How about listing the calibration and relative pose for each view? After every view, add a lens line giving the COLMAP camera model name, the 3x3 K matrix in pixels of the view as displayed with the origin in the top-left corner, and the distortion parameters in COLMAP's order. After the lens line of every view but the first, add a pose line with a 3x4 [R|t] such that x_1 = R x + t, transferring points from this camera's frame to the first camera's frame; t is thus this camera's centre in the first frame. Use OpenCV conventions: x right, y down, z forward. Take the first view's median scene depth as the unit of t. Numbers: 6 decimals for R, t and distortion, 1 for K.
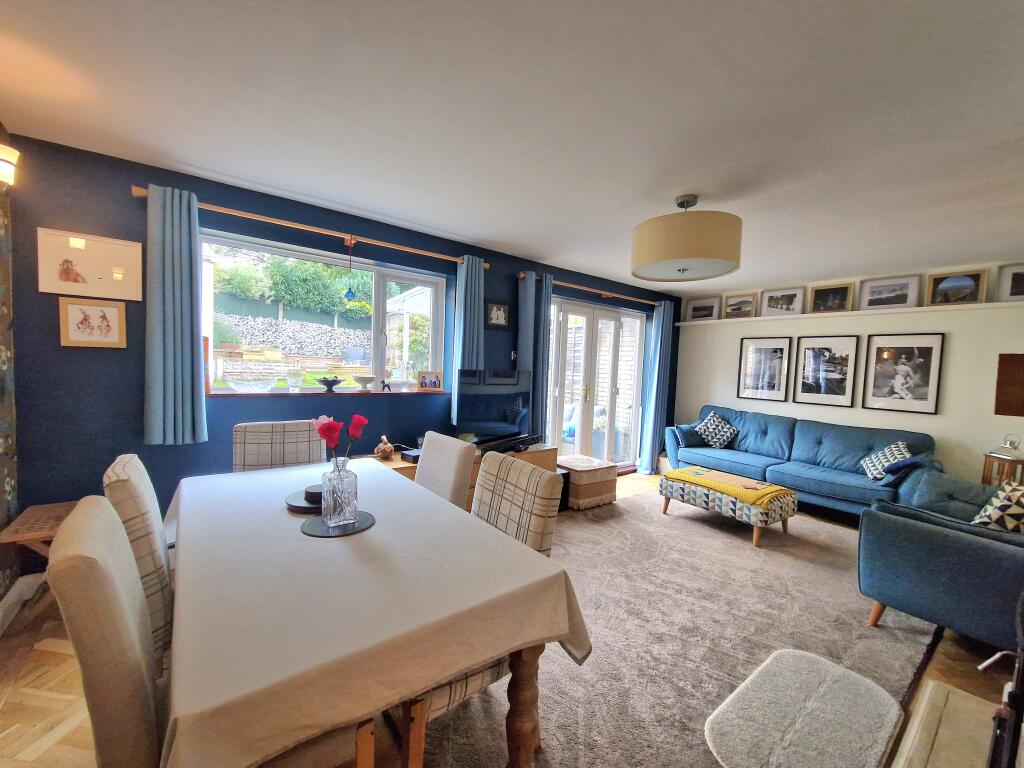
lens RADIAL K [[419.5, 0, 509.6], [0, 419.5, 390.1], [0, 0, 1]] dist [0.001747, -0.004582]
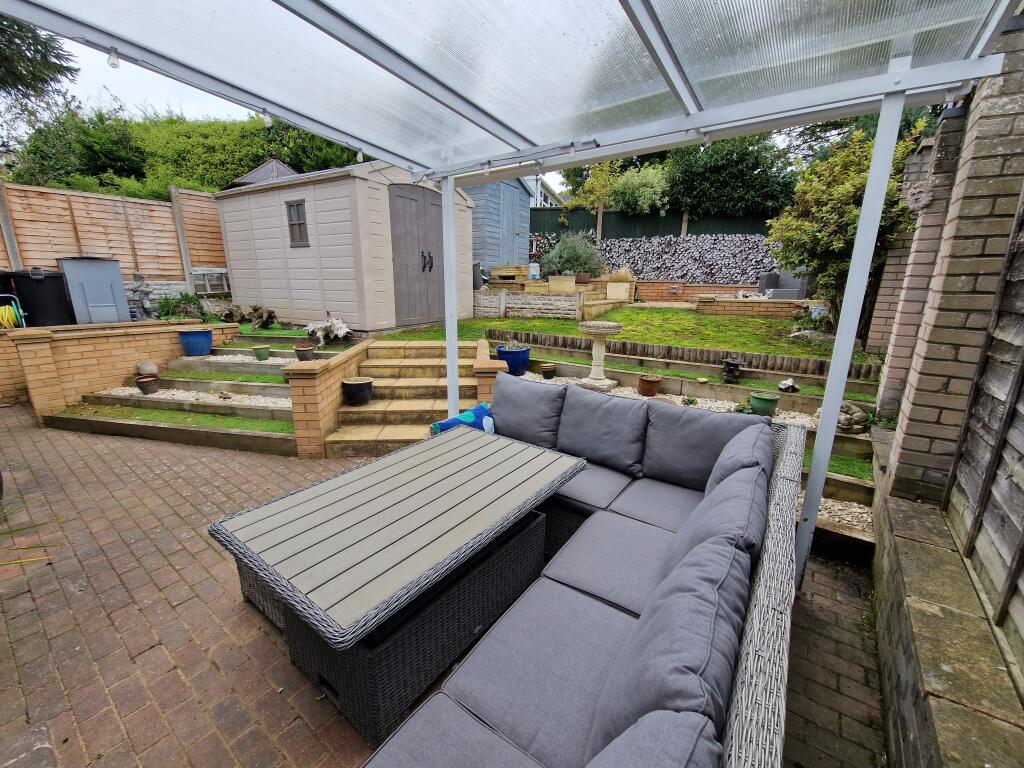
lens RADIAL K [[419.5, 0, 509.5], [0, 419.5, 388.0], [0, 0, 1]] dist [0.001747, -0.004582]
pose [[0.280384, 0.194554, -0.939965, 0.119311], [-0.051155, 0.980881, 0.187764, -0.028976], [0.958524, -0.004562, 0.284976, 0.512753]]
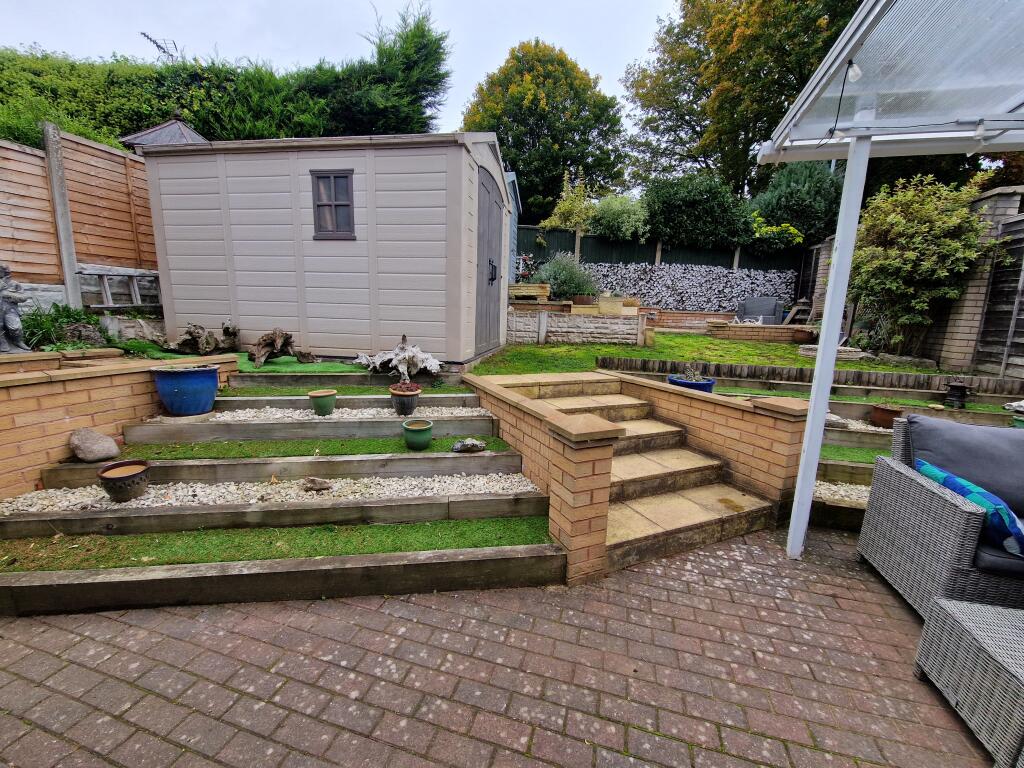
lens RADIAL K [[419.5, 0, 515.0], [0, 419.5, 386.6], [0, 0, 1]] dist [0.001747, -0.004582]
pose [[0.603709, 0.112605, -0.789212, -0.077655], [-0.048602, 0.993331, 0.104550, -0.014174], [0.795722, -0.024760, 0.605155, 0.338017]]
